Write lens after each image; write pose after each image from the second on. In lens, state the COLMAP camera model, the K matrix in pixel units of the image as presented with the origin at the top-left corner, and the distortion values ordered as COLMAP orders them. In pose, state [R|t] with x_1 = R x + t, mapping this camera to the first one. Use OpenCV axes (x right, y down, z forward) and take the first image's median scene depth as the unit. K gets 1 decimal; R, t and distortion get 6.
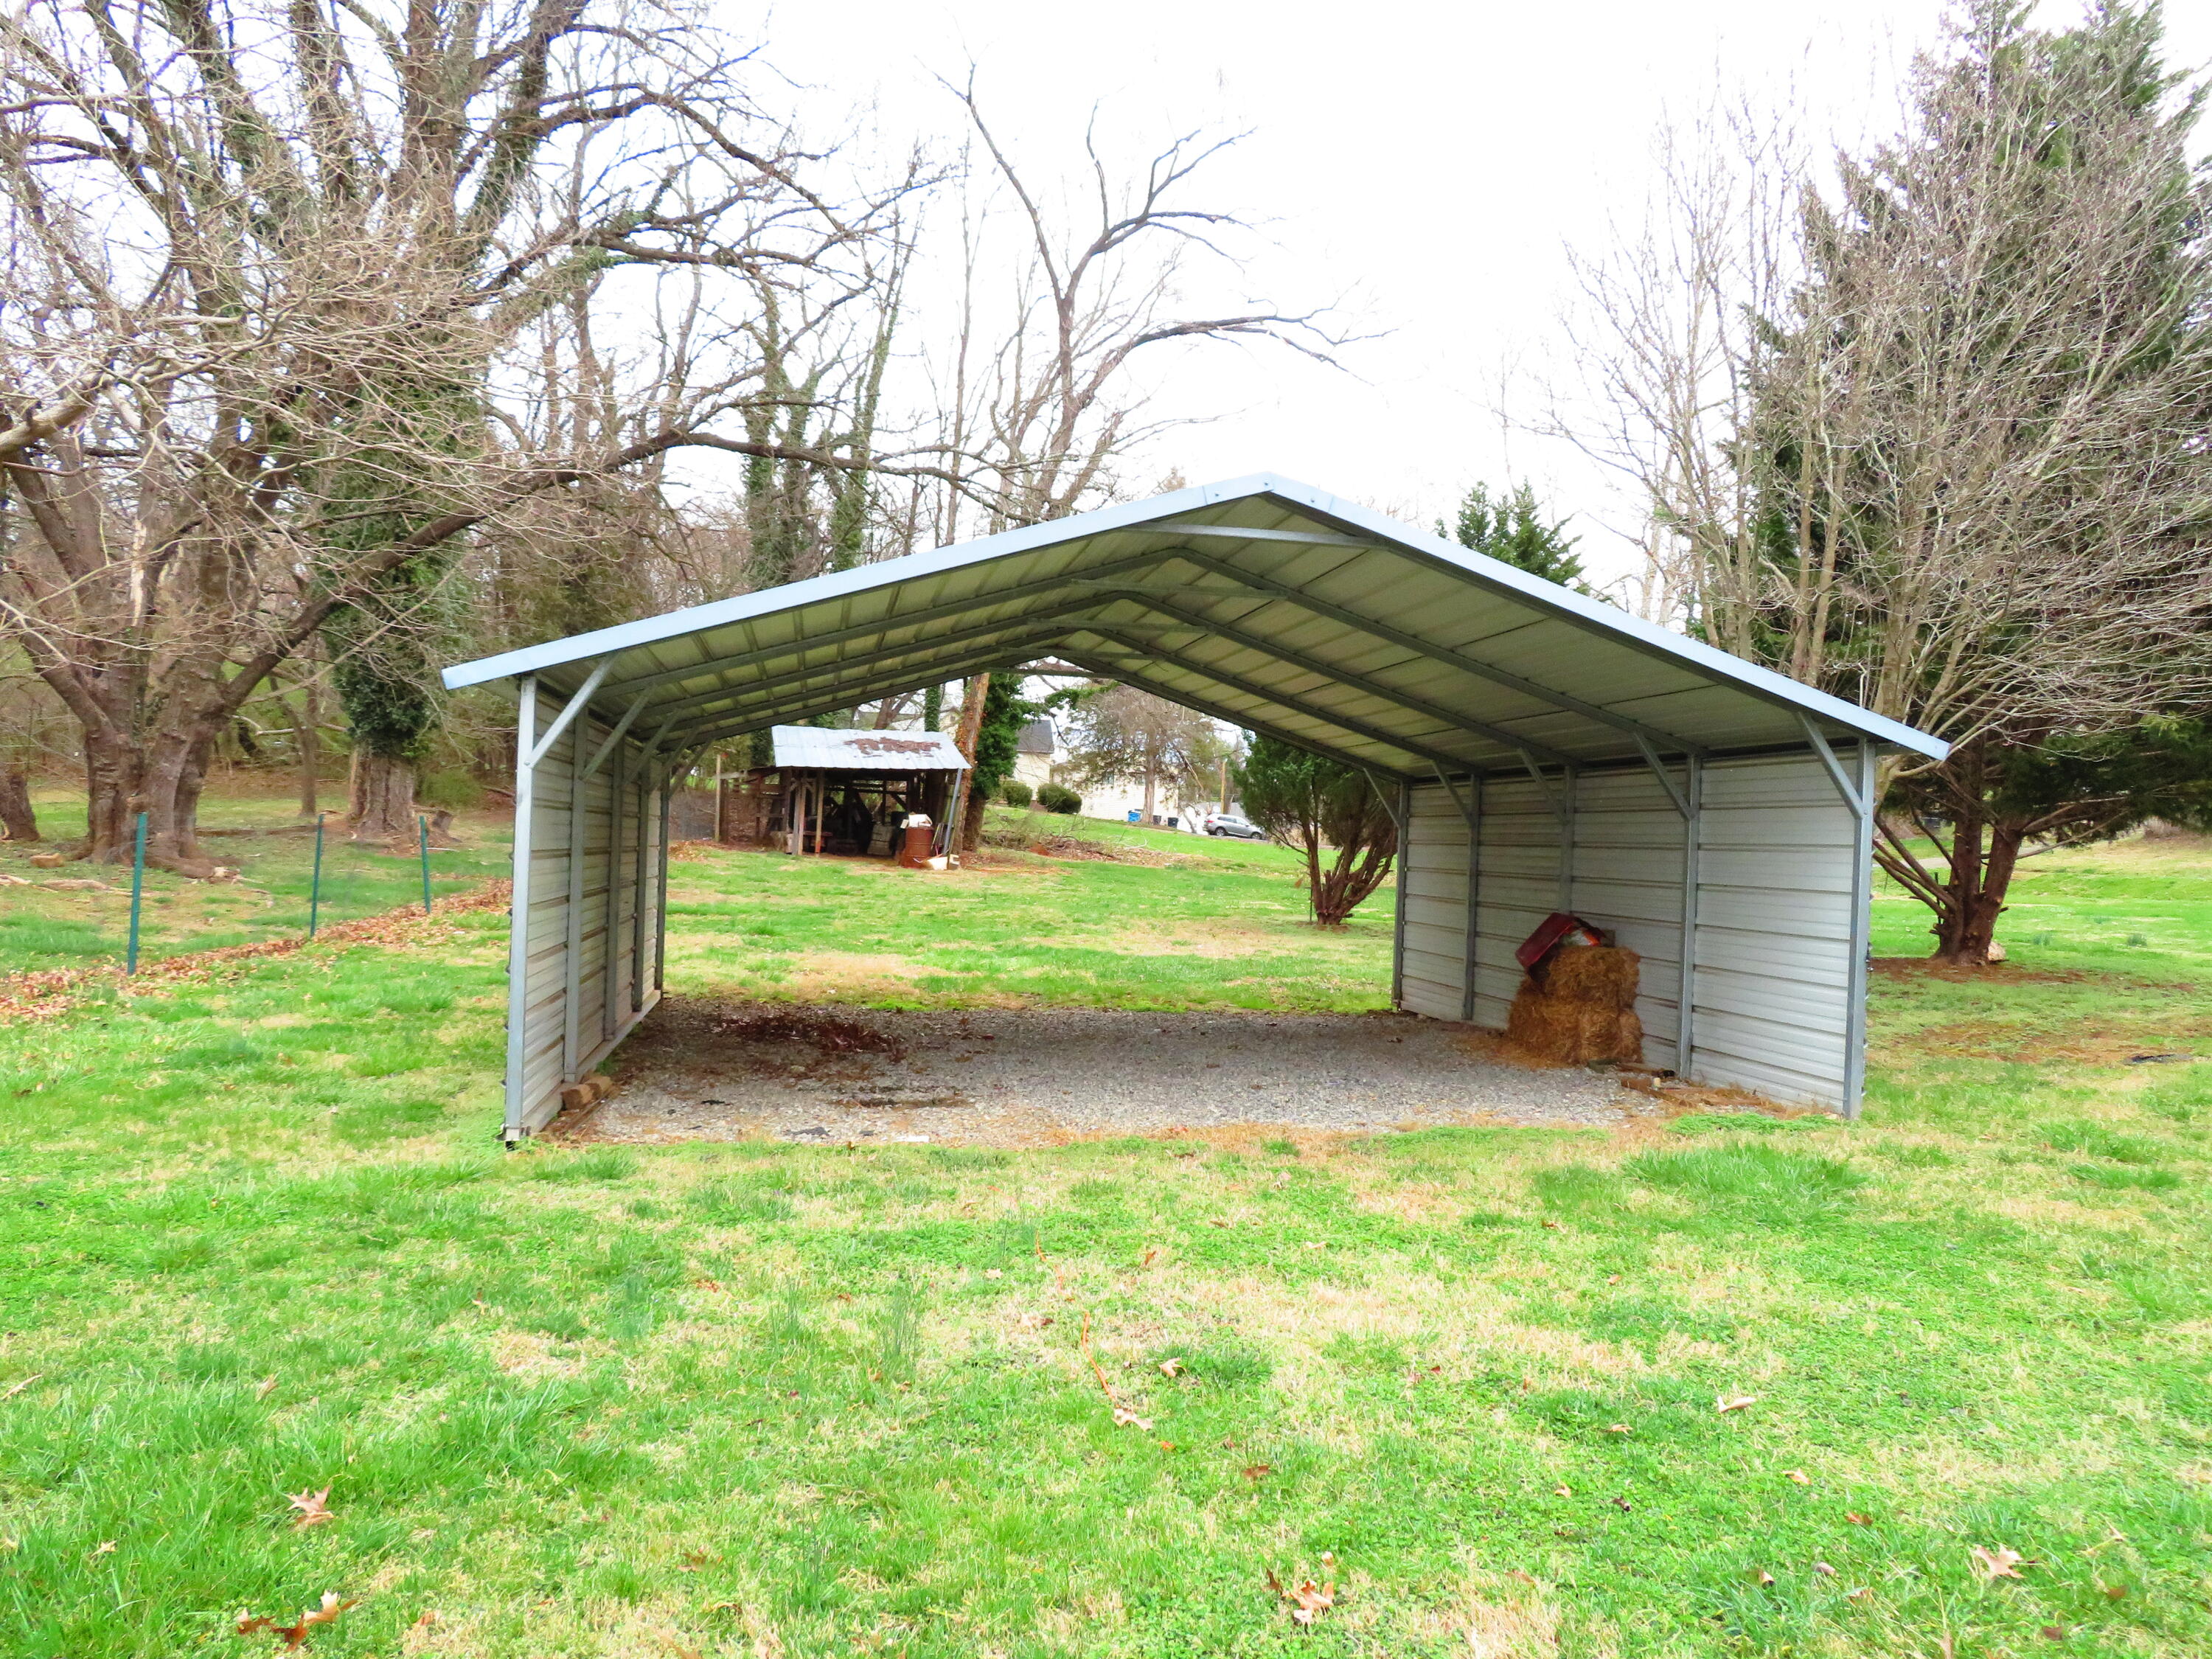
lens RADIAL K [[1560.3, 0, 1106.0], [0, 1560.3, 829.5], [0, 0, 1]] dist [-0.017974, 0.001759]
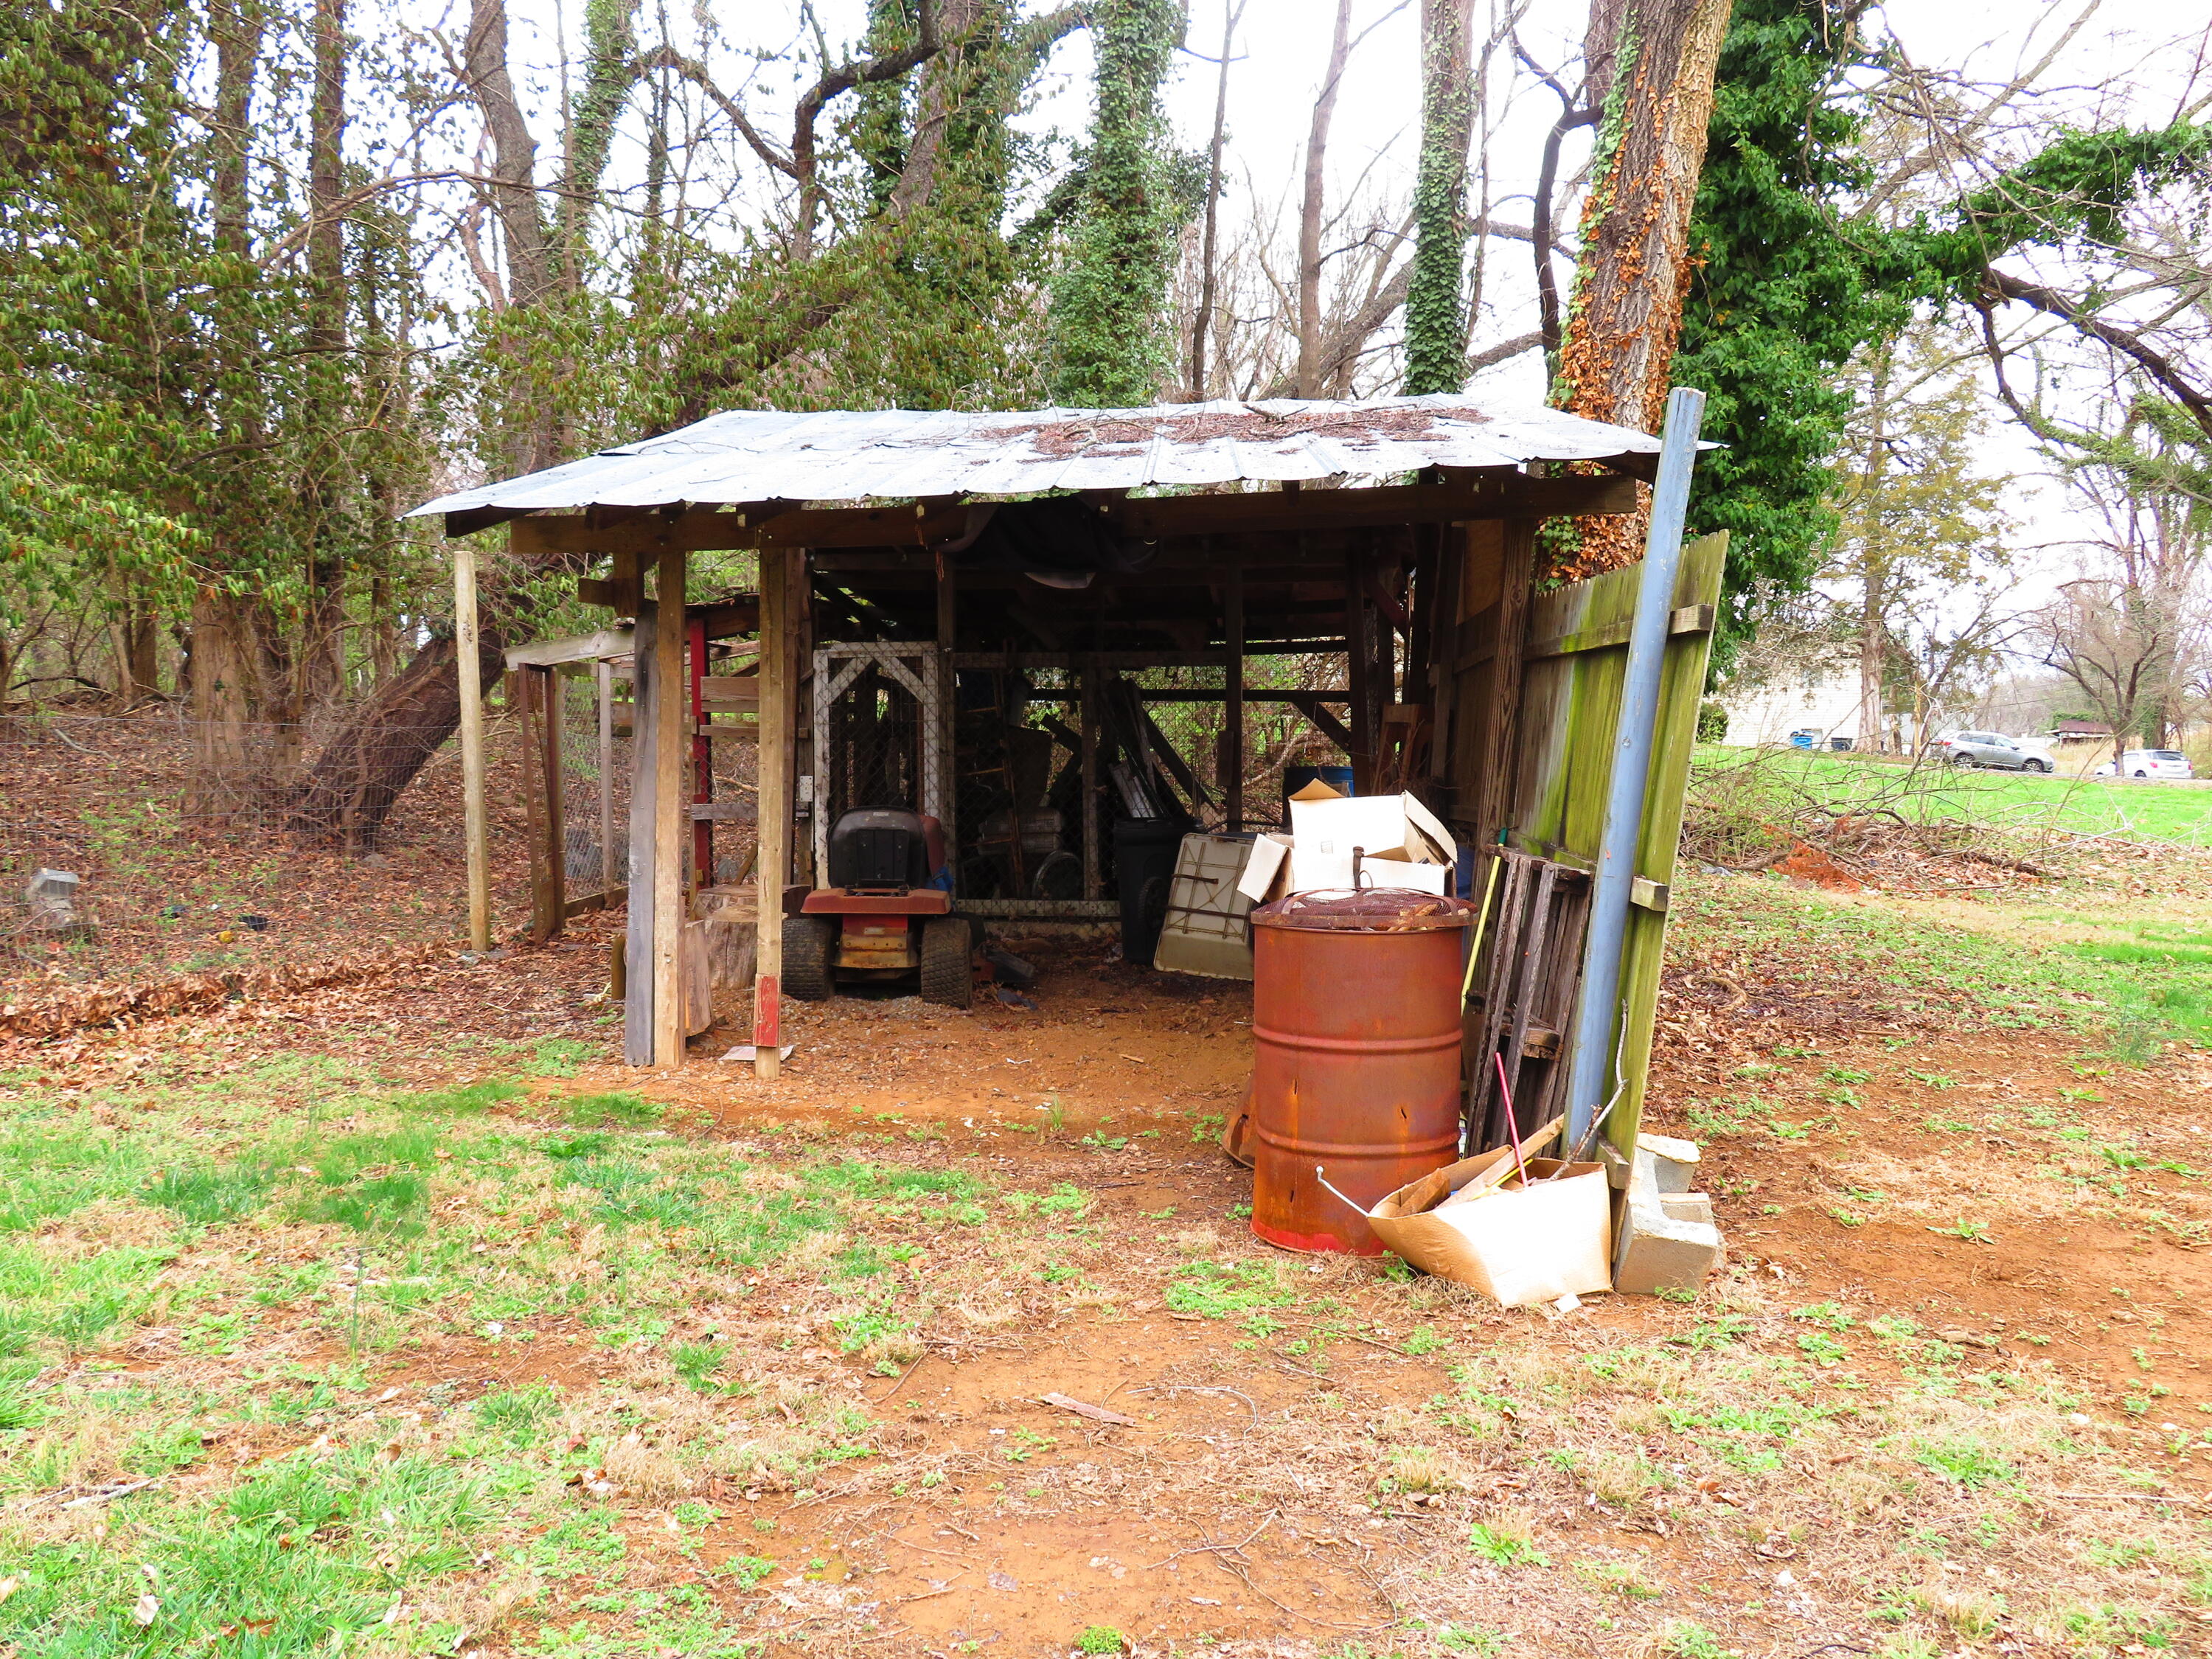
lens RADIAL K [[1623.9, 0, 1106.0], [0, 1623.9, 829.5], [0, 0, 1]] dist [-0.106397, 0.000005]
pose [[0.946769, -0.038845, -0.319562, -0.093818], [0.045446, 0.998879, 0.013222, -0.009870], [0.318690, -0.027041, 0.947473, 0.843580]]
